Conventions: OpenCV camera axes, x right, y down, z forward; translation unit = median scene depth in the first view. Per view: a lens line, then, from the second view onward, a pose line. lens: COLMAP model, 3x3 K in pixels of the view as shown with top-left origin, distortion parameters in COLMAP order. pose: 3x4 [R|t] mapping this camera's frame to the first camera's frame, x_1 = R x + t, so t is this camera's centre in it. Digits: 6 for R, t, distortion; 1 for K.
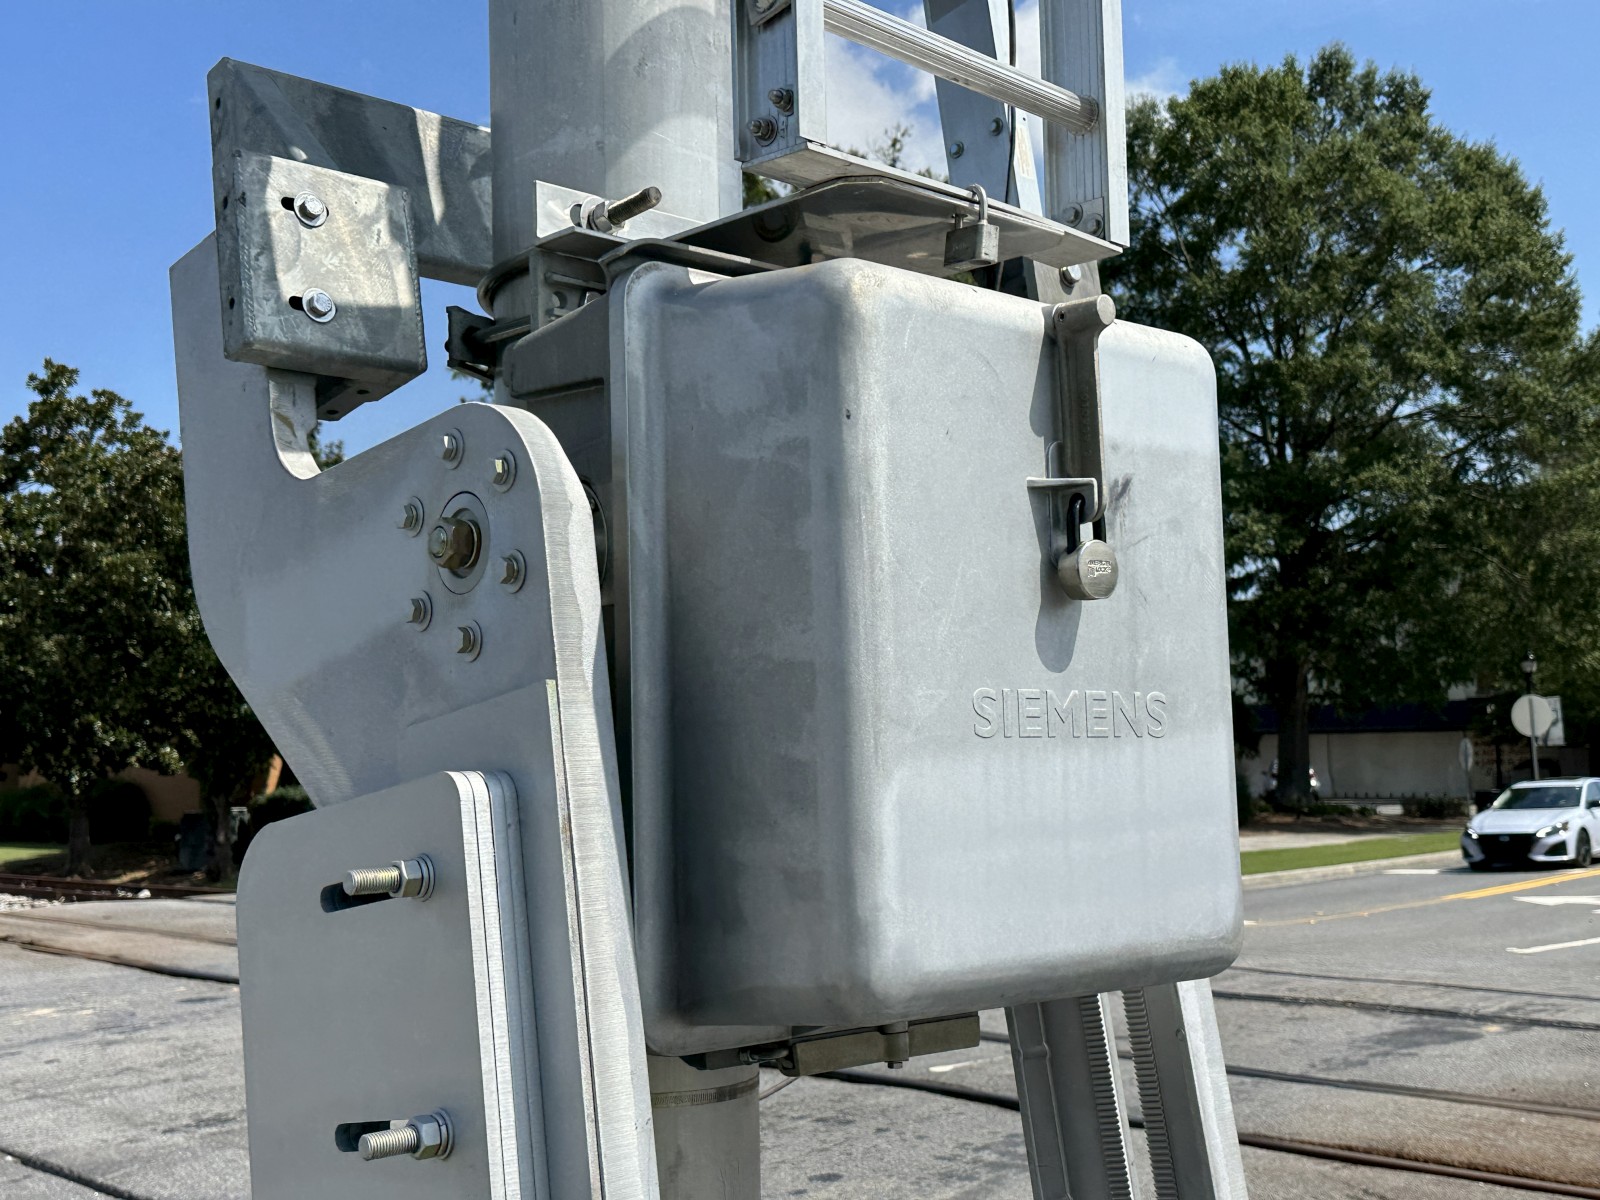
lens RADIAL K [[1848.8, 0, 796.2], [0, 1848.8, 594.8], [0, 0, 1]] dist [0.038614, 0.000000]
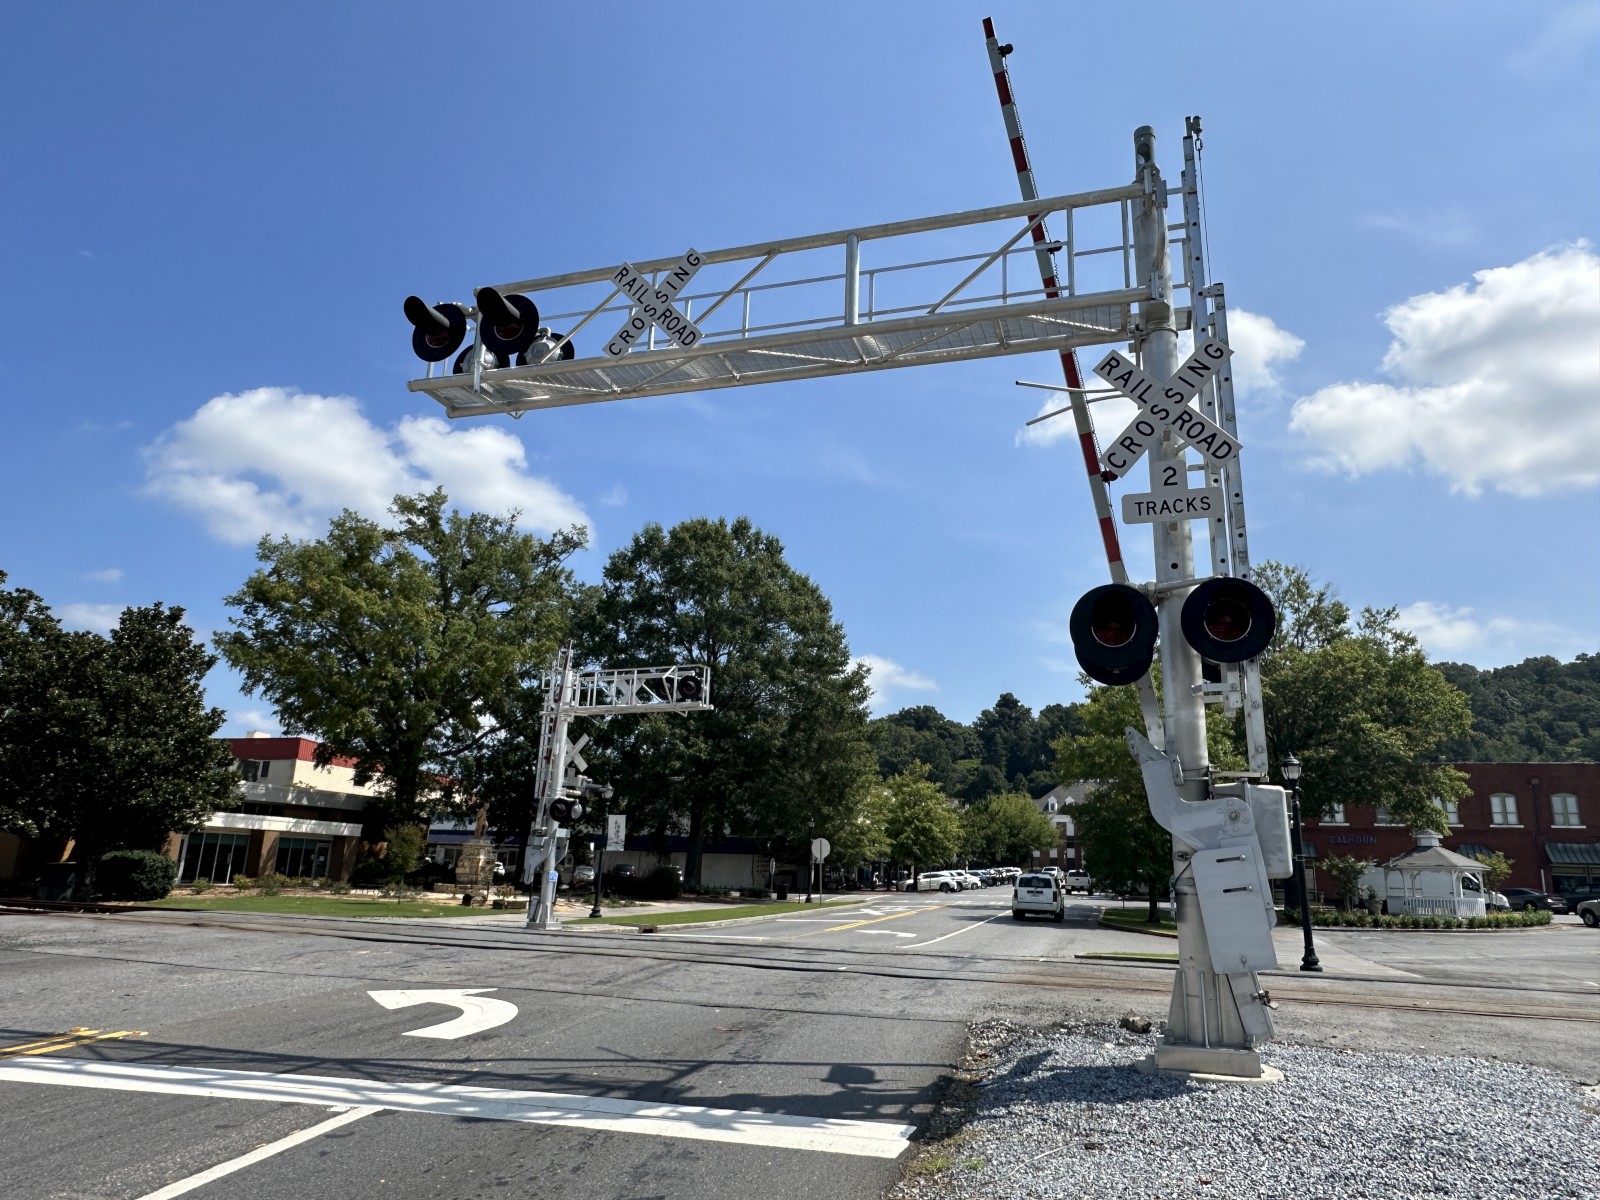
lens RADIAL K [[1030.1, 0, 800.0], [0, 1030.1, 598.8], [0, 0, 1]] dist [0.002101, 0.001303]
pose [[0.903559, 0.153430, 0.400051, -0.114278], [-0.085773, 0.979558, -0.181959, 0.001586], [-0.419791, 0.130098, 0.898248, -0.064151]]
